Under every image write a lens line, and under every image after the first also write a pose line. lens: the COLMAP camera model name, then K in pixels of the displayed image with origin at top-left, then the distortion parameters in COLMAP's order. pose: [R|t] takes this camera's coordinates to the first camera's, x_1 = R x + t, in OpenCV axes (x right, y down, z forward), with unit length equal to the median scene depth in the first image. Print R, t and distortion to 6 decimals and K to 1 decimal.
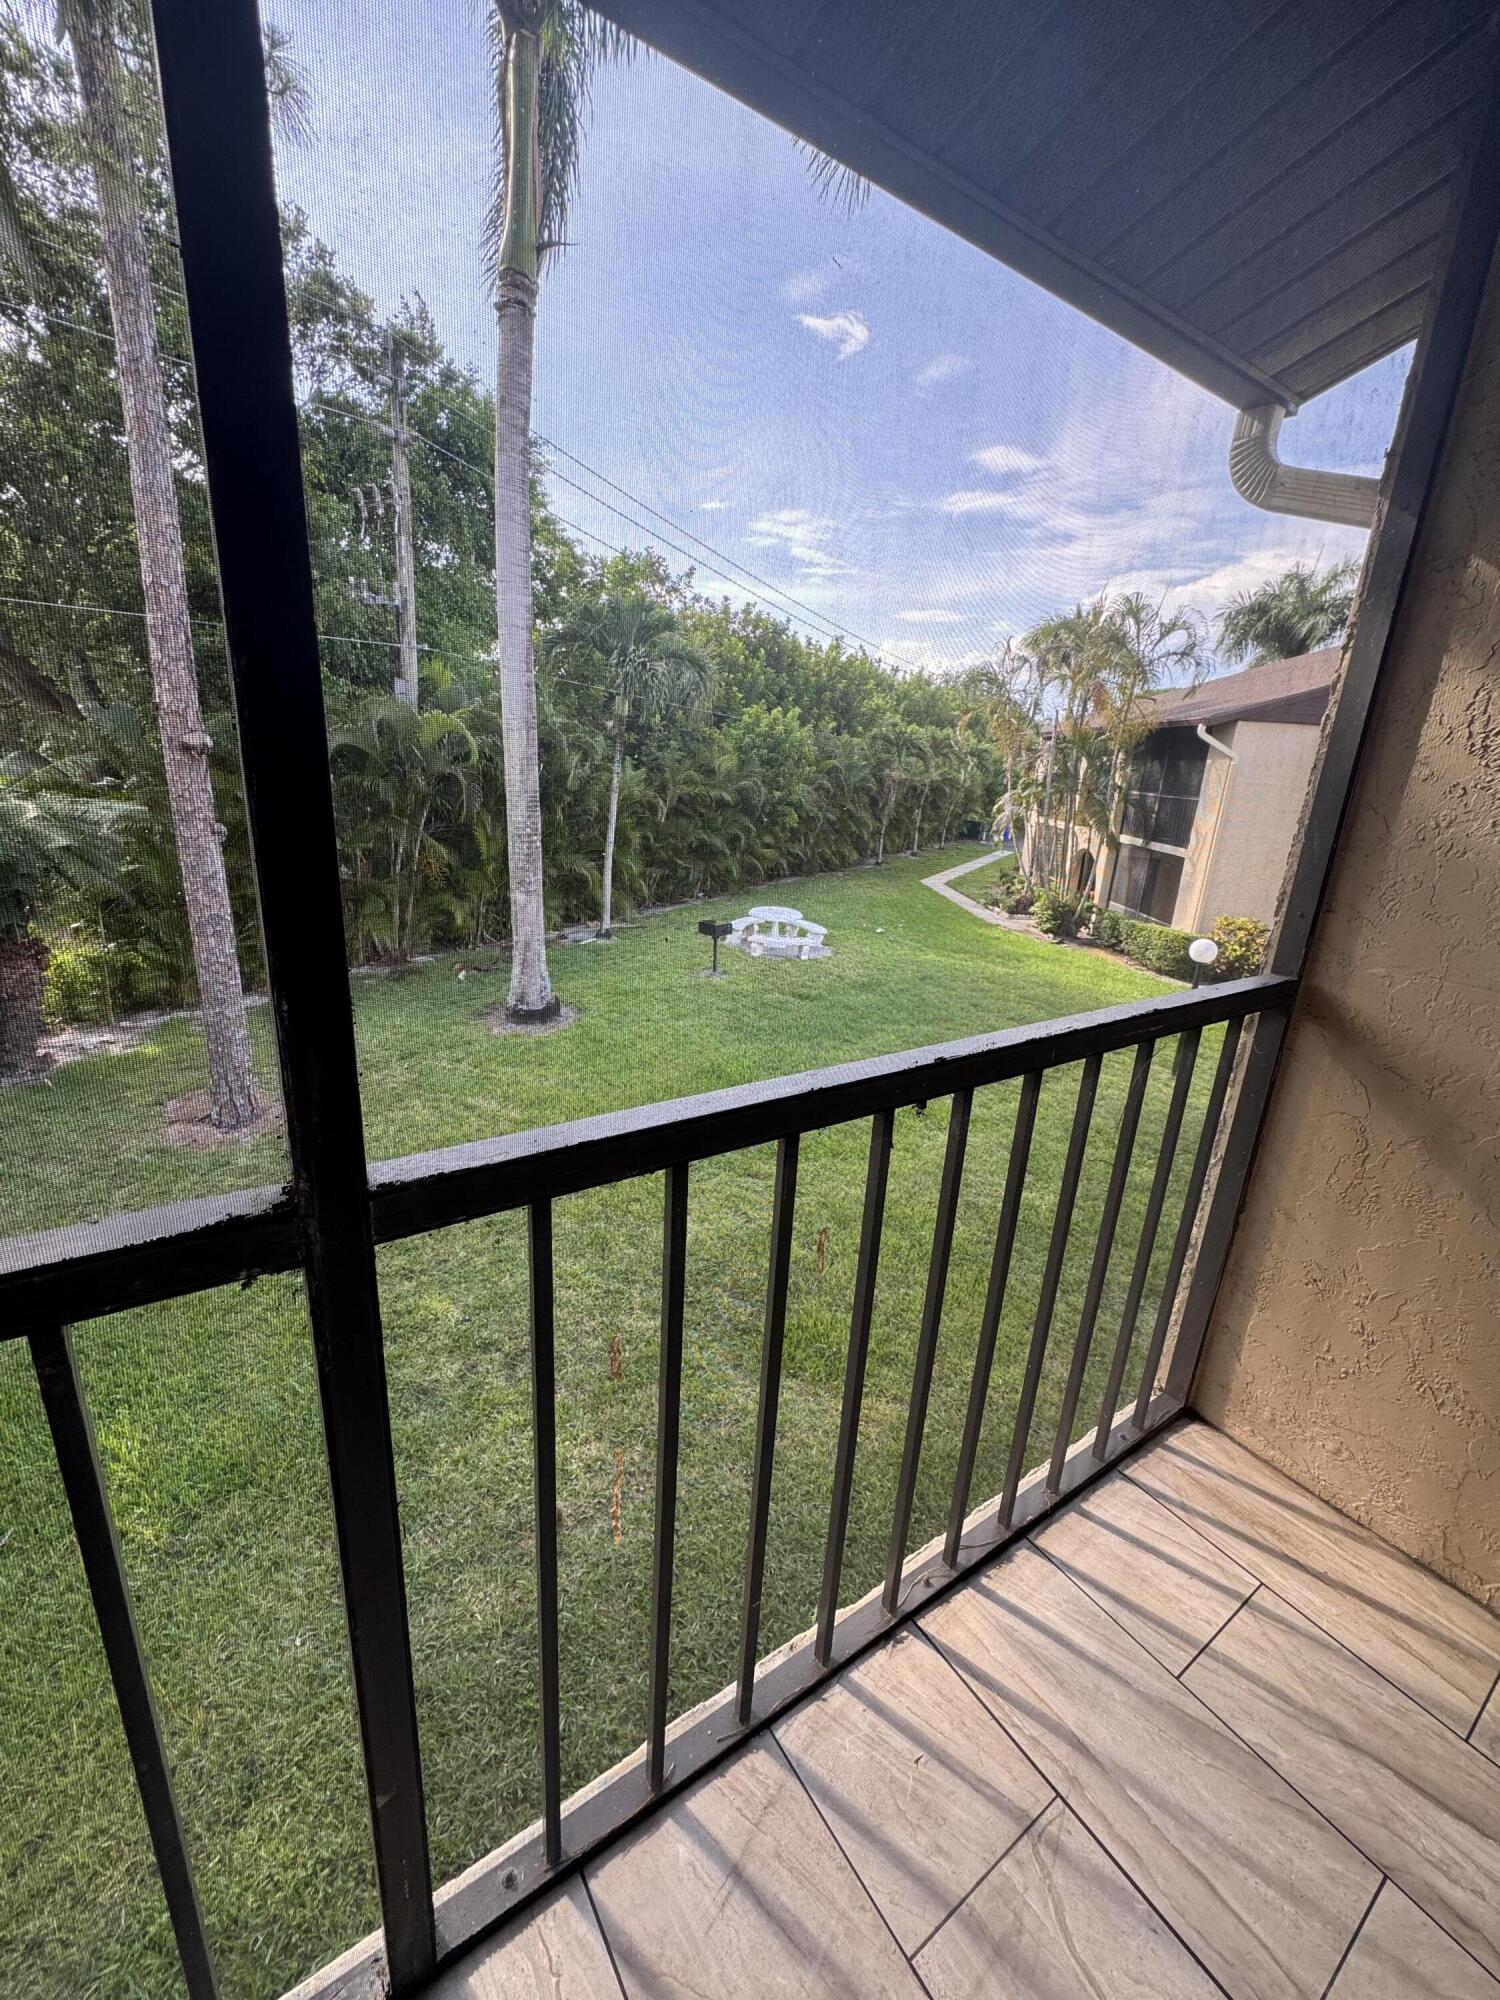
lens RADIAL K [[799.6, 0, 746.4], [0, 799.6, 999.9], [0, 0, 1]] dist [-0.005306, 0.001219]
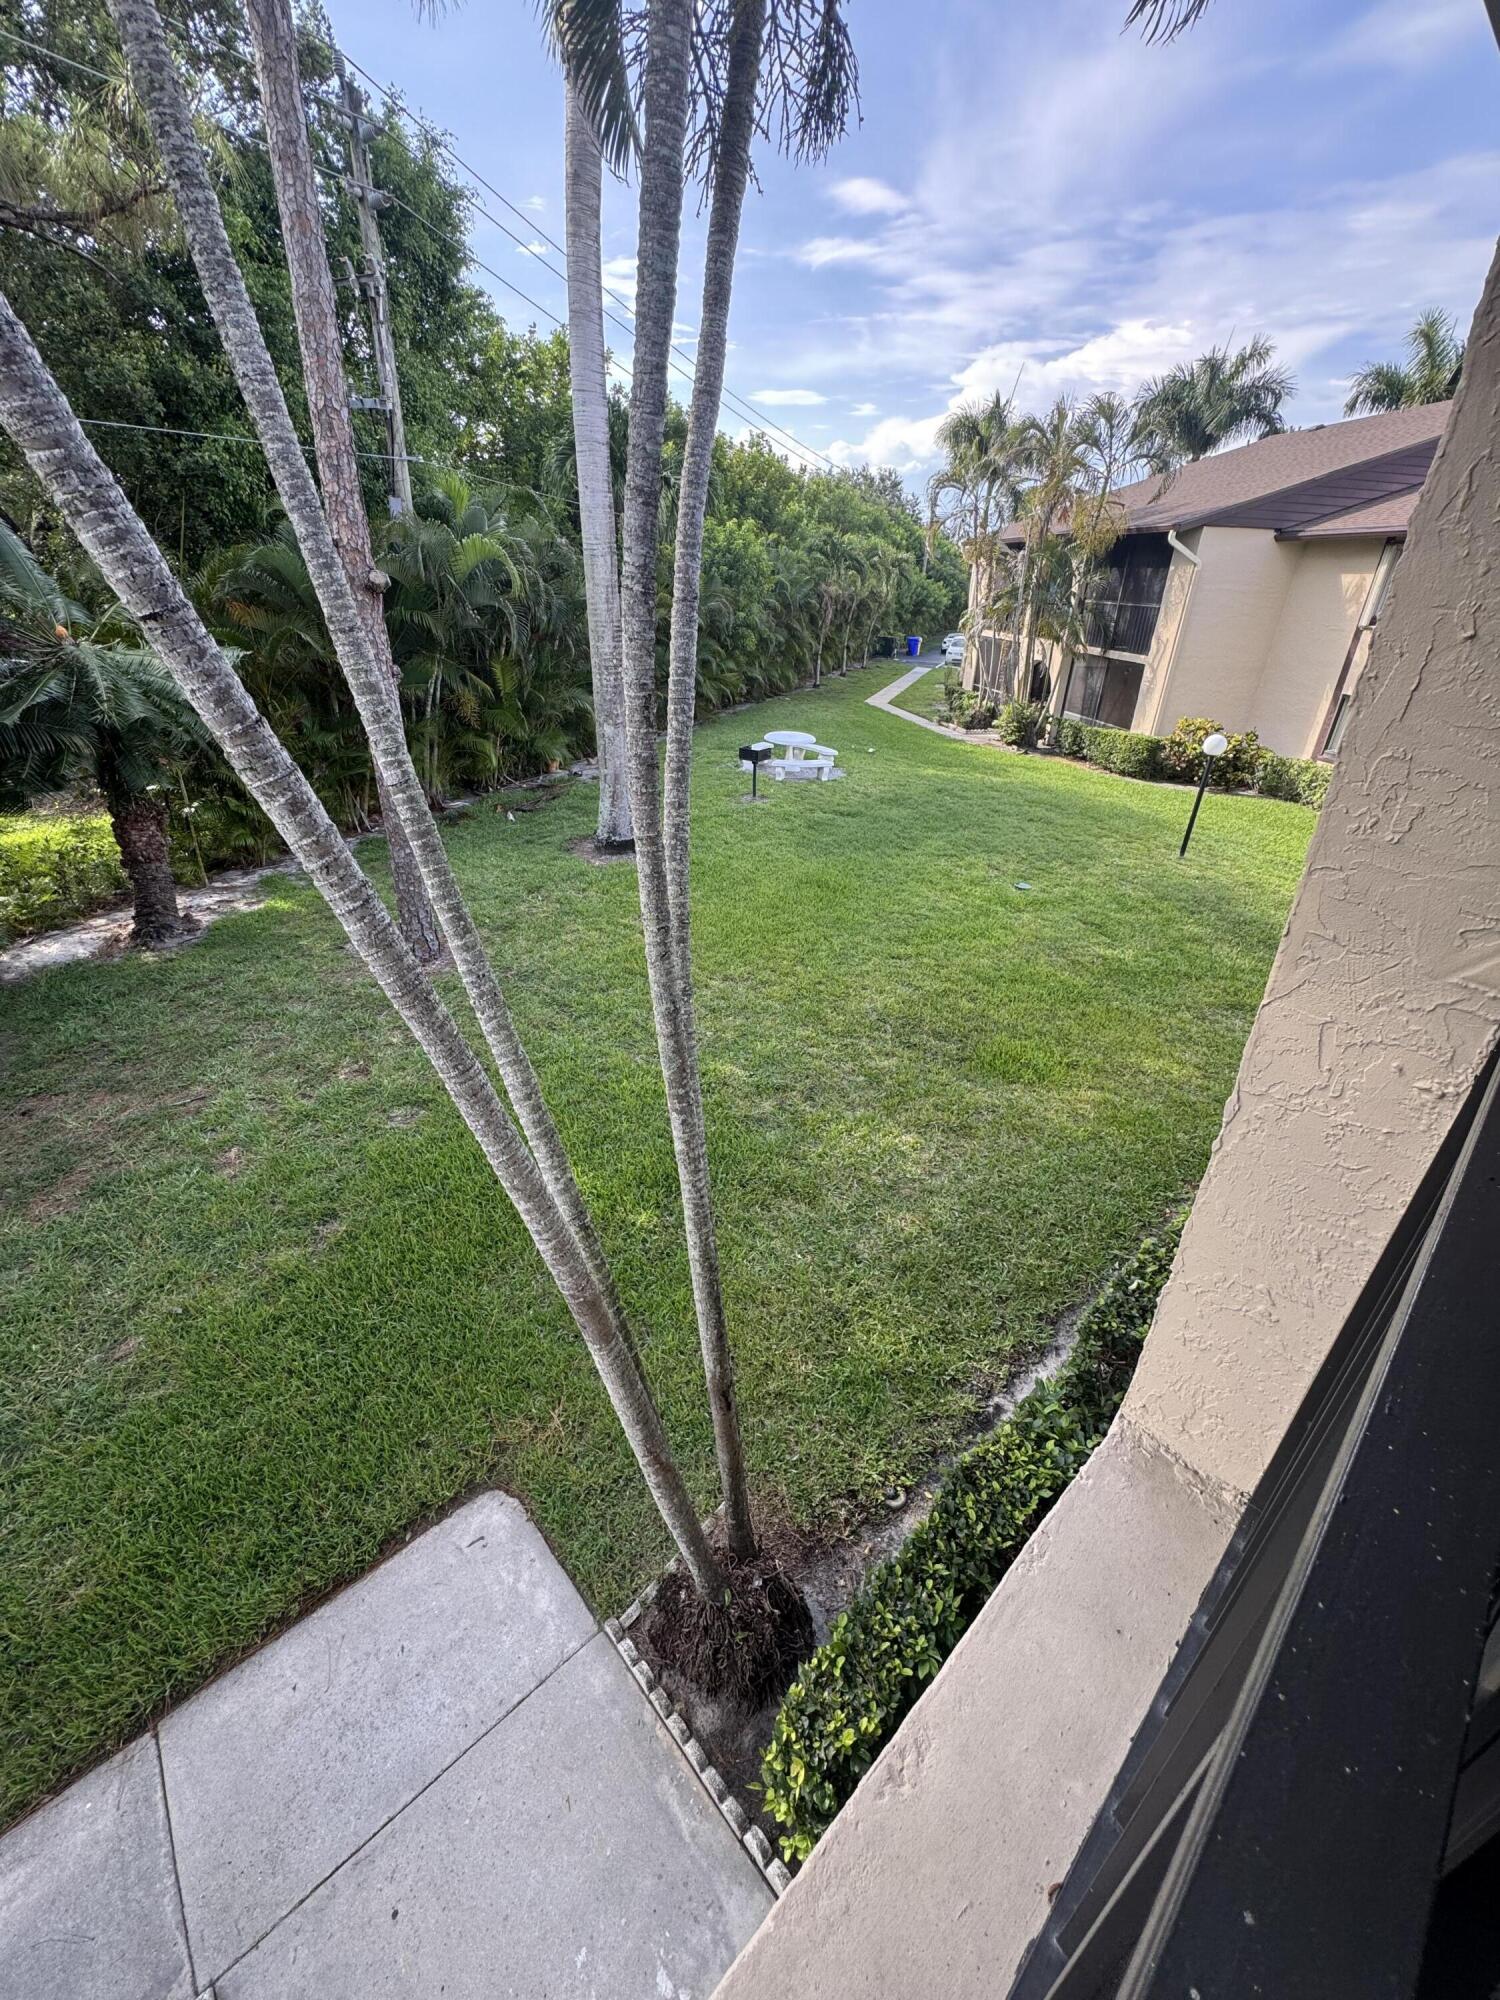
lens RADIAL K [[799.6, 0, 749.1], [0, 799.6, 1002.6], [0, 0, 1]] dist [-0.005306, 0.001219]
pose [[0.986527, -0.099838, 0.129601, -0.152328], [0.071972, 0.976275, 0.204222, 0.010223], [-0.146915, -0.192143, 0.970308, -0.059121]]
